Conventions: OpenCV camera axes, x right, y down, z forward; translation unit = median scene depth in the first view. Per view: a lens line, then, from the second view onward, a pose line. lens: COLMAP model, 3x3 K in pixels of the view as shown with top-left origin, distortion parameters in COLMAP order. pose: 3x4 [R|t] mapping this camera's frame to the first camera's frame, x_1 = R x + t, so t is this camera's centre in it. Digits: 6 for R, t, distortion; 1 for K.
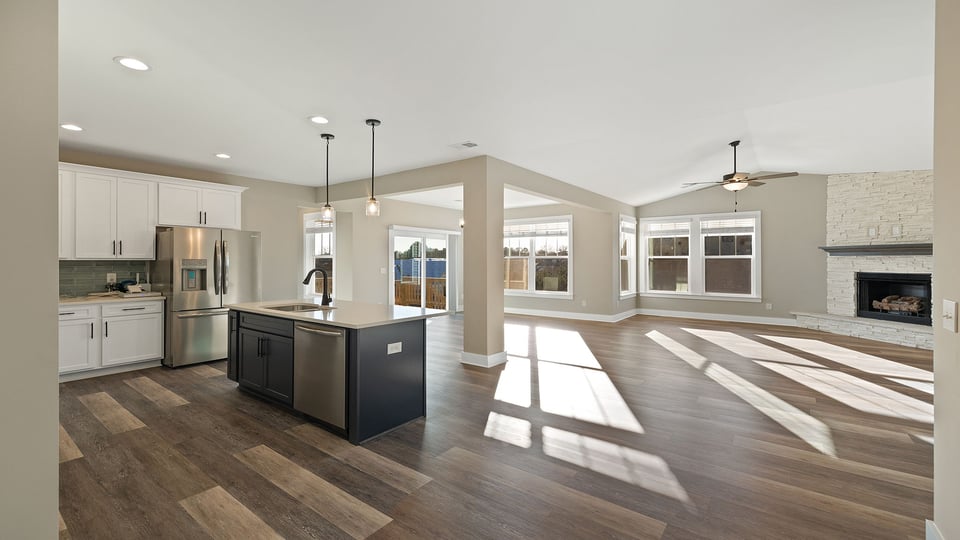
lens RADIAL K [[406.2, 0, 469.4], [0, 406.2, 258.7], [0, 0, 1]] dist [-0.001722, 0.000230]
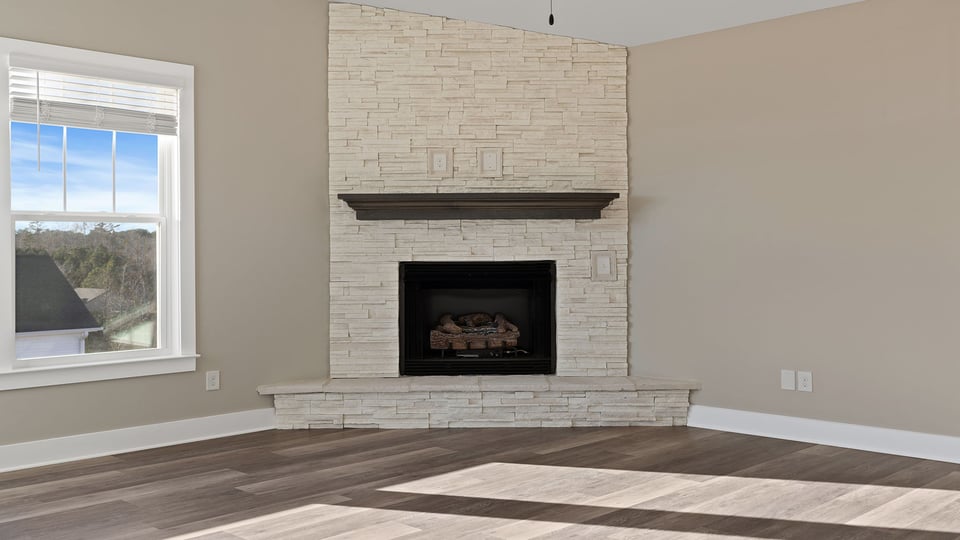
lens RADIAL K [[951.9, 0, 467.4], [0, 951.9, 240.8], [0, 0, 1]] dist [-0.002451, 0.000000]
pose [[0.111366, 0.014480, 0.993674, 0.057970], [0.003648, 0.999881, -0.014979, 0.033615], [-0.993773, 0.005293, 0.111300, 1.057093]]
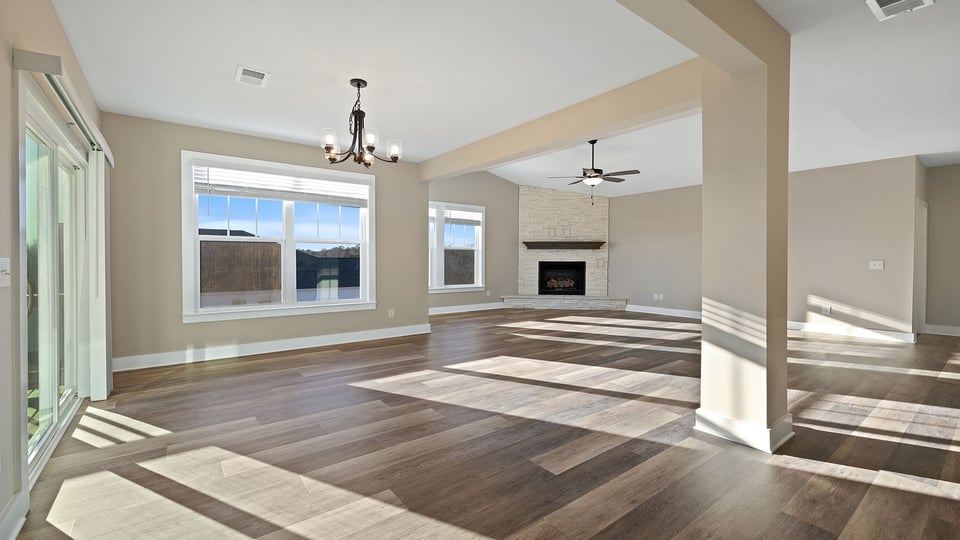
lens RADIAL K [[406.2, 0, 471.2], [0, 406.2, 266.7], [0, 0, 1]] dist [-0.001722, 0.000230]
pose [[0.256427, -0.016874, 0.966416, -0.516004], [-0.007434, 0.999784, 0.019429, 0.033083], [-0.966535, -0.012166, 0.256246, 1.107205]]
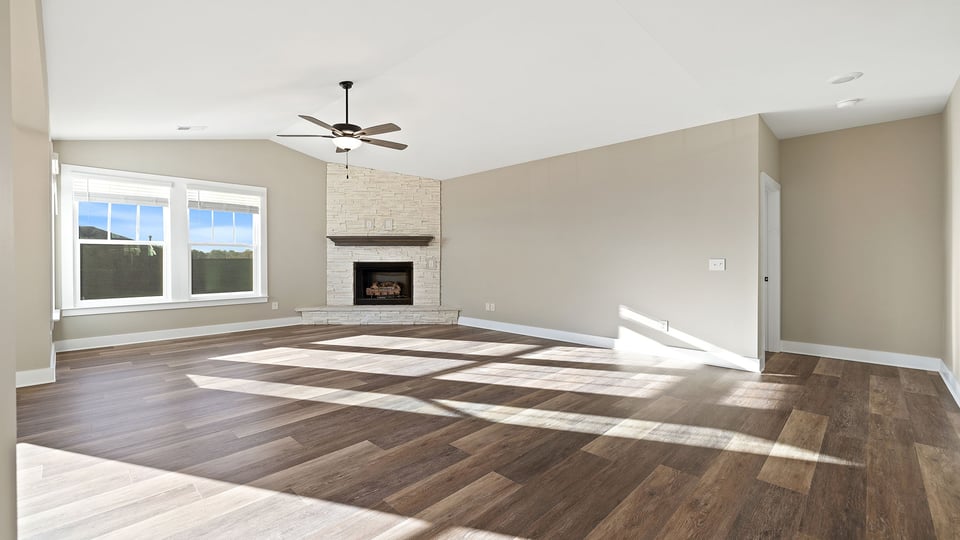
lens RADIAL K [[406.2, 0, 473.6], [0, 406.2, 261.8], [0, 0, 1]] dist [-0.001722, 0.000230]
pose [[0.108722, -0.004740, 0.994061, -0.054239], [-0.002510, 0.999984, 0.005043, 0.033595], [-0.994069, -0.003044, 0.108708, 0.741646]]
